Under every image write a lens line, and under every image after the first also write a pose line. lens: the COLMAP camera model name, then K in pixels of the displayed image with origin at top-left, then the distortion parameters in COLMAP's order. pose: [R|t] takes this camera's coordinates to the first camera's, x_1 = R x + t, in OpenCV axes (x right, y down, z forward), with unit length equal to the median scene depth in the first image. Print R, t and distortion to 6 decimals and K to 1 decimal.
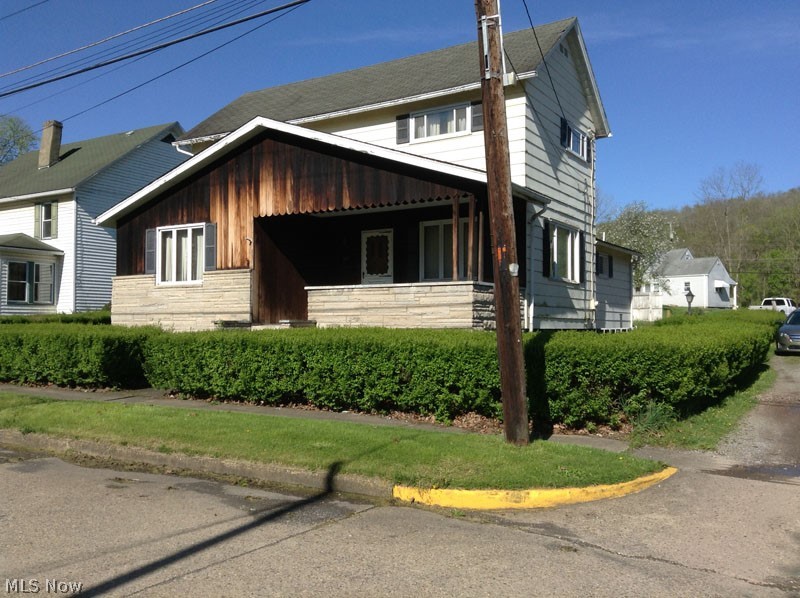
lens RADIAL K [[749.1, 0, 397.2], [0, 749.1, 297.6], [0, 0, 1]] dist [0.098435, 0.000000]
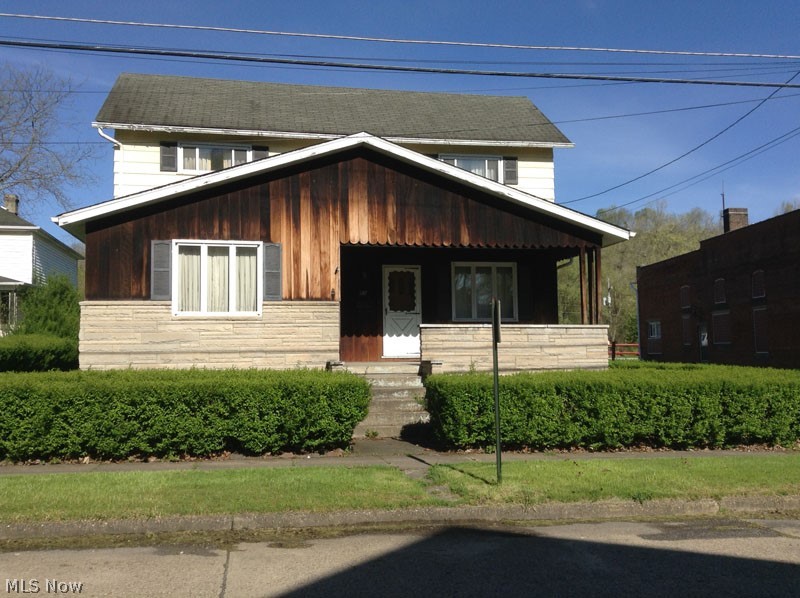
lens RADIAL K [[749.1, 0, 399.8], [0, 749.1, 300.6], [0, 0, 1]] dist [0.098435, 0.000000]
pose [[0.731037, 0.045103, 0.680846, -0.725067], [-0.018735, 0.998764, -0.046048, -0.000379], [-0.682081, 0.020907, 0.730978, 0.314292]]
